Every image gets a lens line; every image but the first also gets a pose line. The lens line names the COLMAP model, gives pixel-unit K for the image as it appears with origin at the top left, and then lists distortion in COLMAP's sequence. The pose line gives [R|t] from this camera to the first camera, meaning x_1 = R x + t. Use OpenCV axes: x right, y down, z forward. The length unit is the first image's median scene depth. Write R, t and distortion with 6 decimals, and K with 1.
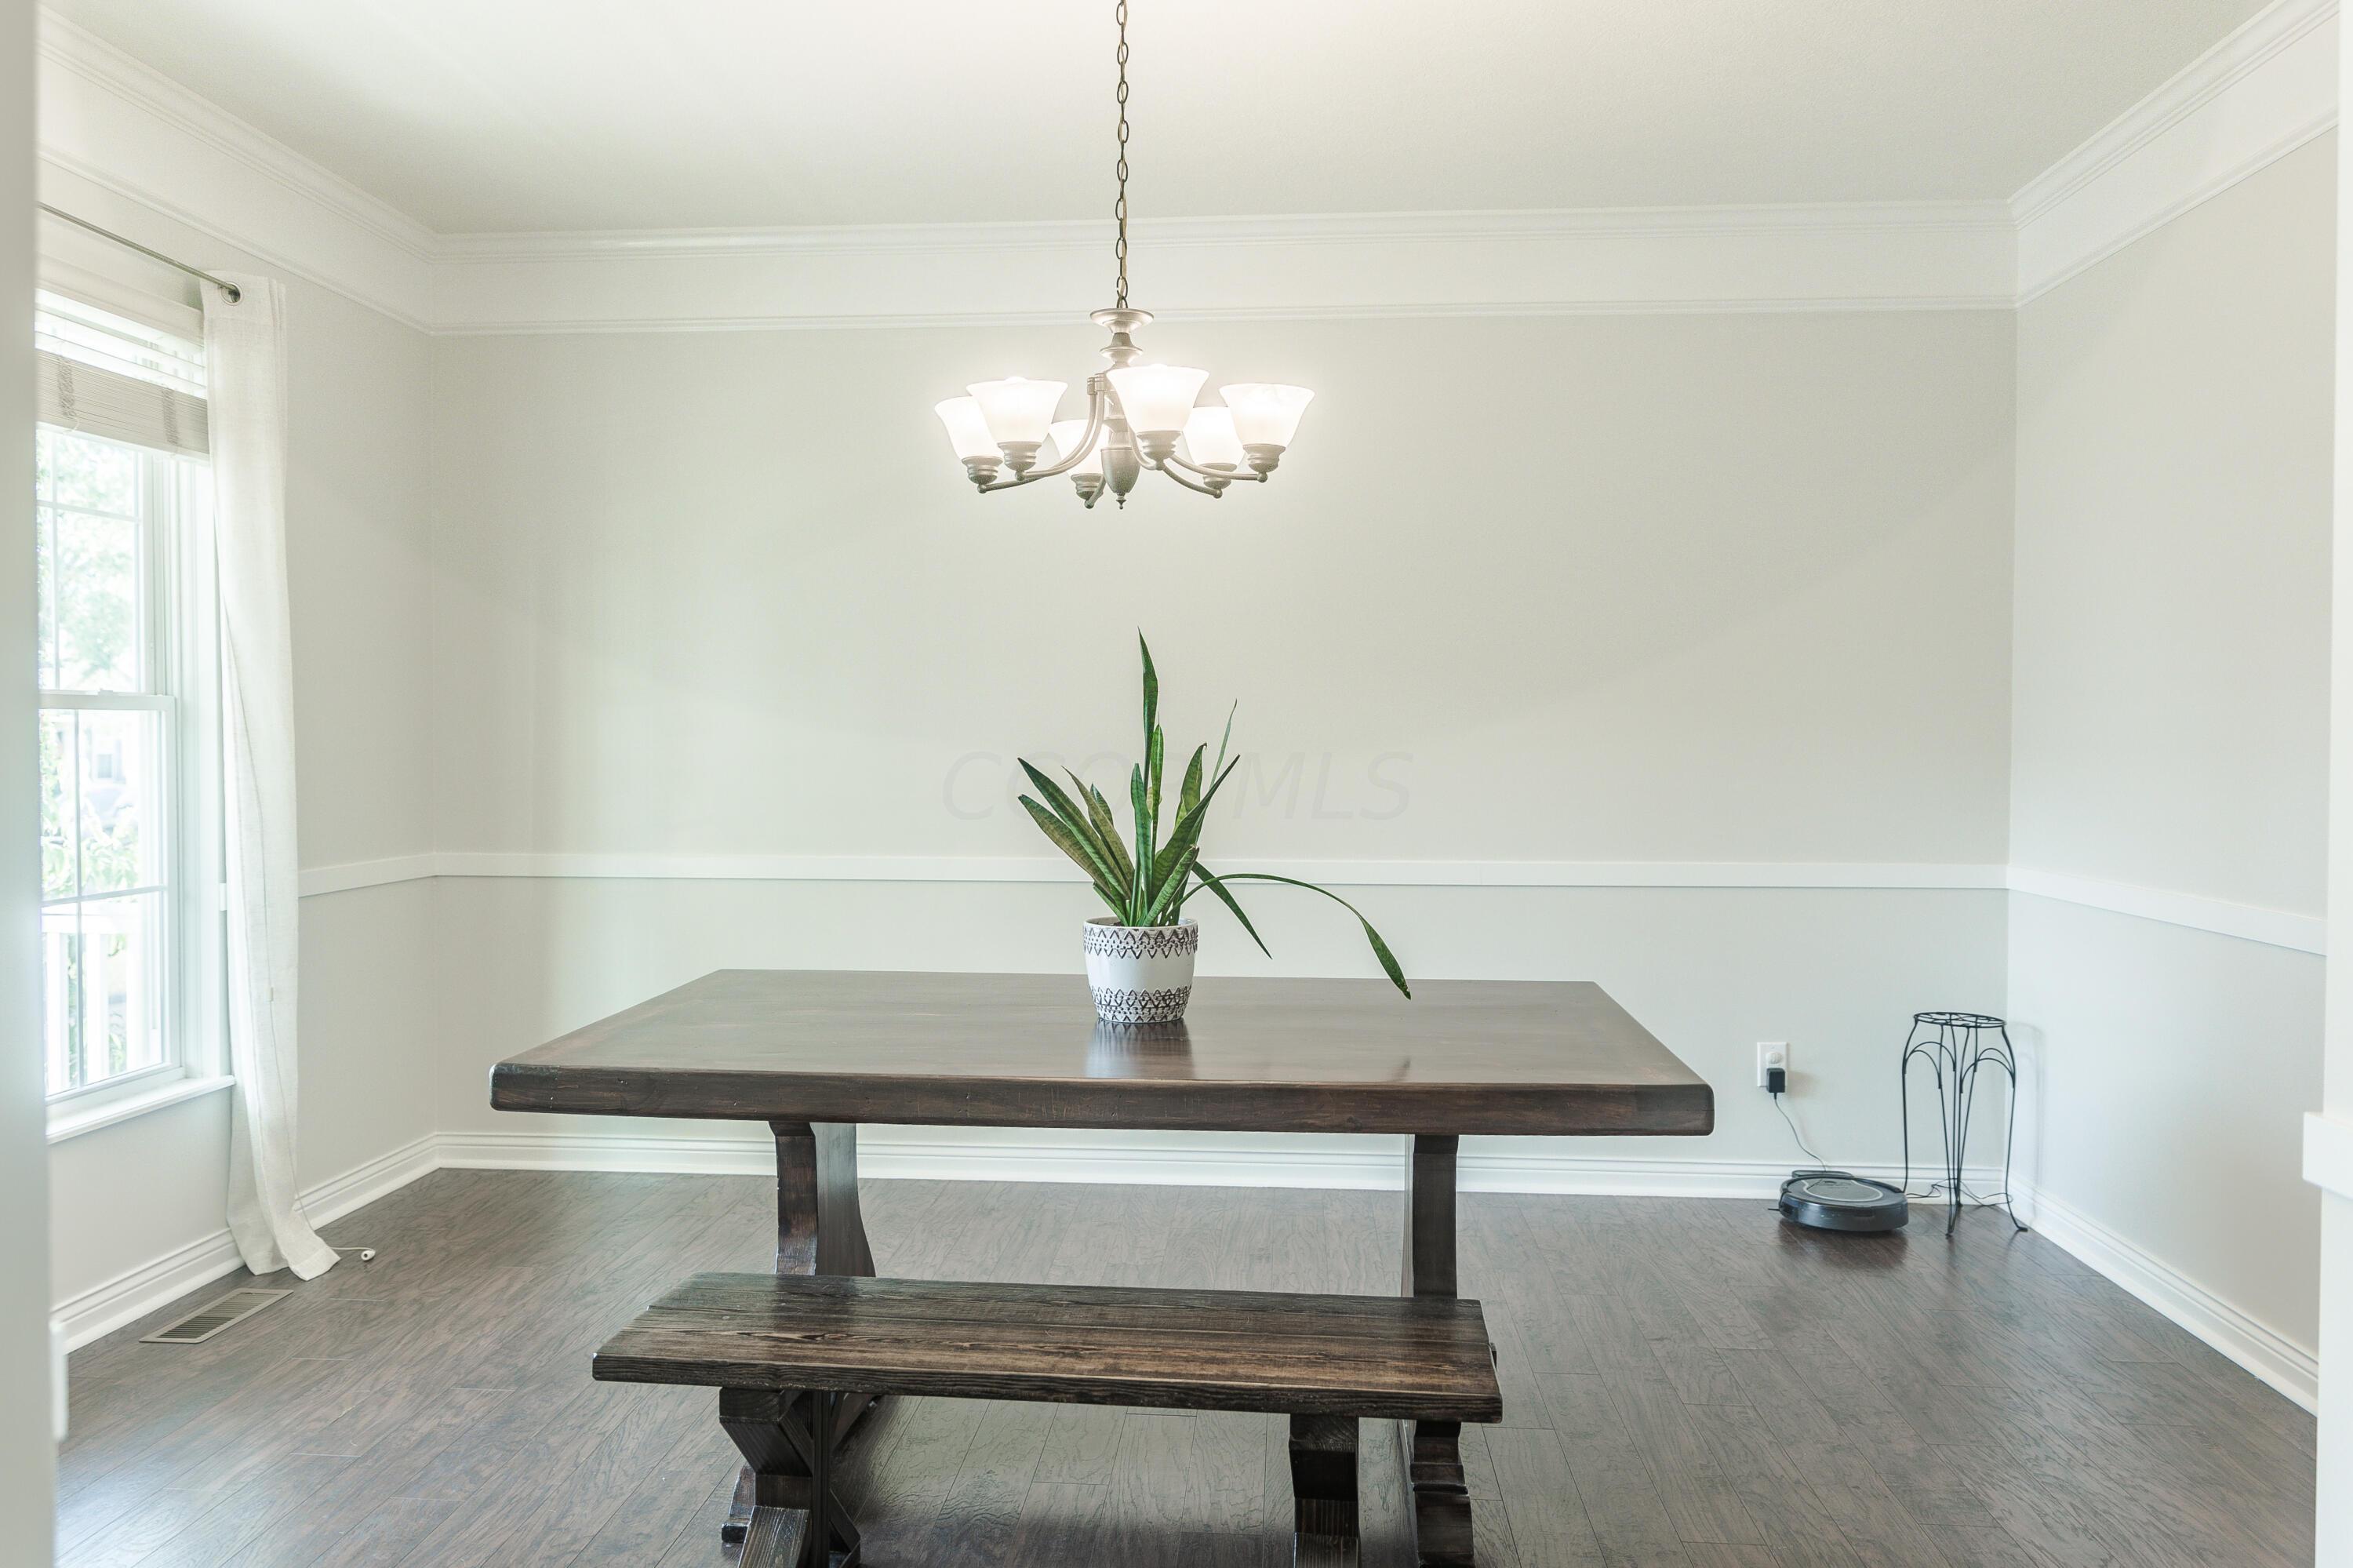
lens RADIAL K [[1575.6, 0, 1216.7], [0, 1575.6, 765.0], [0, 0, 1]] dist [-0.000400, 0.001000]
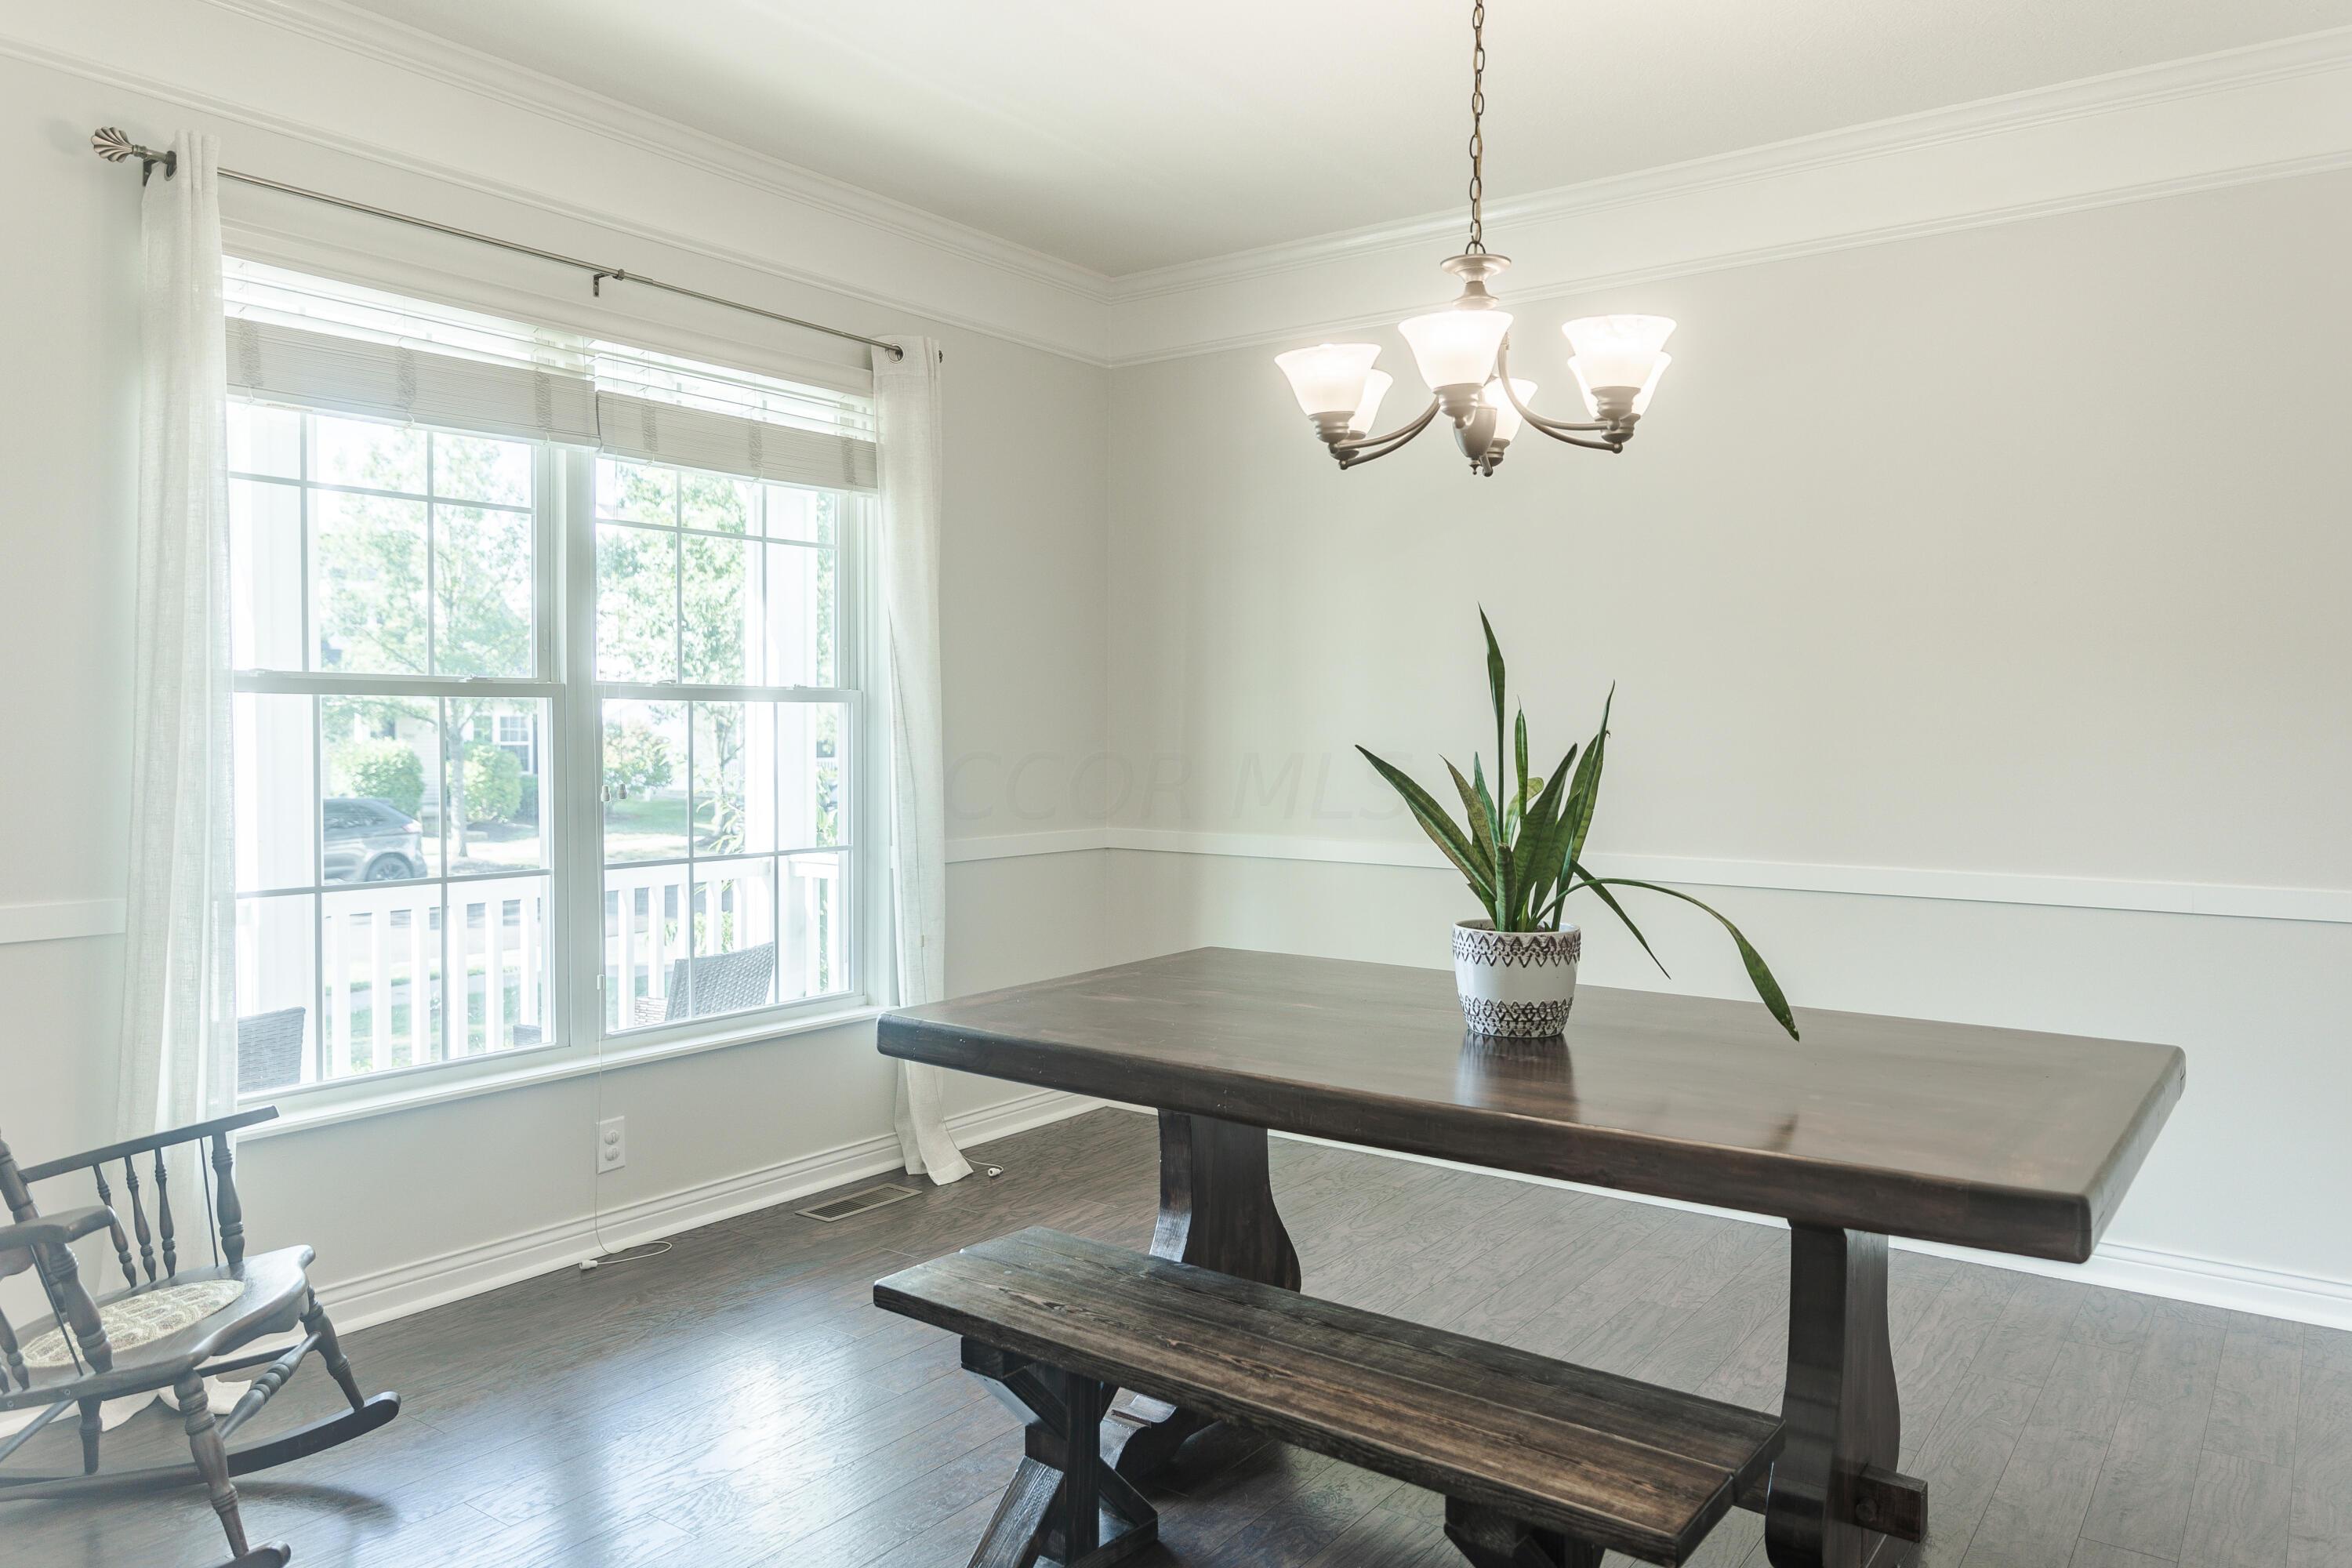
lens RADIAL K [[1574.9, 0, 1182.4], [0, 1574.9, 764.0], [0, 0, 1]] dist [-0.000400, 0.001000]
pose [[0.857511, 0.012689, -0.514308, 0.253986], [-0.009136, 0.999914, 0.009437, -0.000931], [0.514384, -0.003393, 0.857553, 0.120778]]
